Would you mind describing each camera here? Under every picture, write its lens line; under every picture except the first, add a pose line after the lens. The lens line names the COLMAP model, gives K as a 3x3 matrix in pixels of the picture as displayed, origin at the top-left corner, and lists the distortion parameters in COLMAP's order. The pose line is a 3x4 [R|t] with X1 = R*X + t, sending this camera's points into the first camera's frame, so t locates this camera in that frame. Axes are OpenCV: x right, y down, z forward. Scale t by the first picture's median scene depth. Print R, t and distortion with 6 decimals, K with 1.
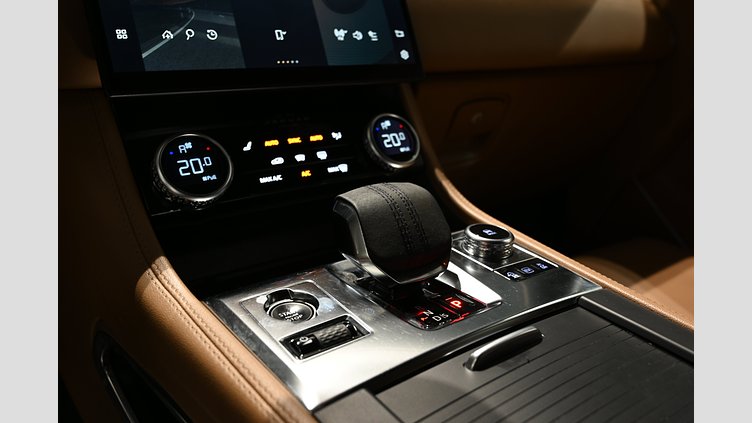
lens RADIAL K [[584.4, 0, 394.8], [0, 584.4, 220.0], [0, 0, 1]] dist [-0.004461, 0.000084]
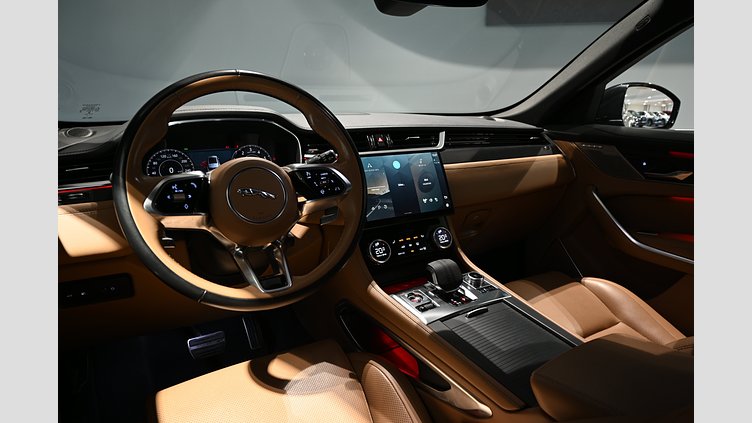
lens RADIAL K [[439.9, 0, 388.8], [0, 439.9, 213.0], [0, 0, 1]] dist [-0.014814, -0.001772]
pose [[0.996523, 0.030137, -0.077677, -0.115084], [-0.033385, 0.998607, -0.040858, -0.189585], [0.076337, 0.043310, 0.996141, -1.268136]]
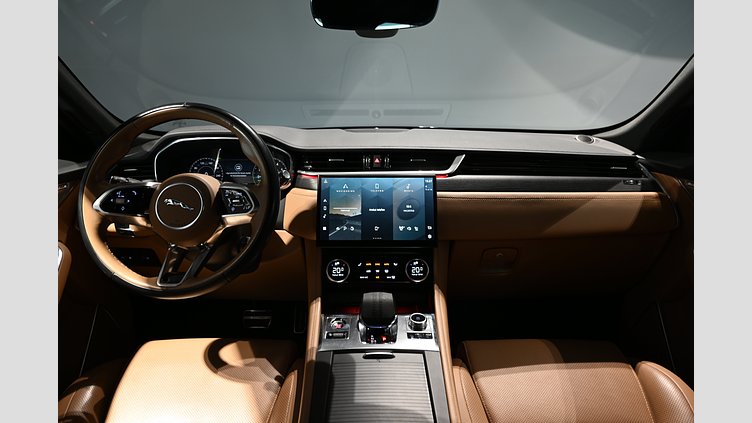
lens RADIAL K [[439.9, 0, 373.0], [0, 439.9, 215.0], [0, 0, 1]] dist [-0.014814, -0.001772]
pose [[0.798657, 0.162595, -0.579405, 1.092370], [-0.179728, 0.983312, 0.028202, -0.467251], [0.574322, 0.081611, 0.814552, -0.820789]]
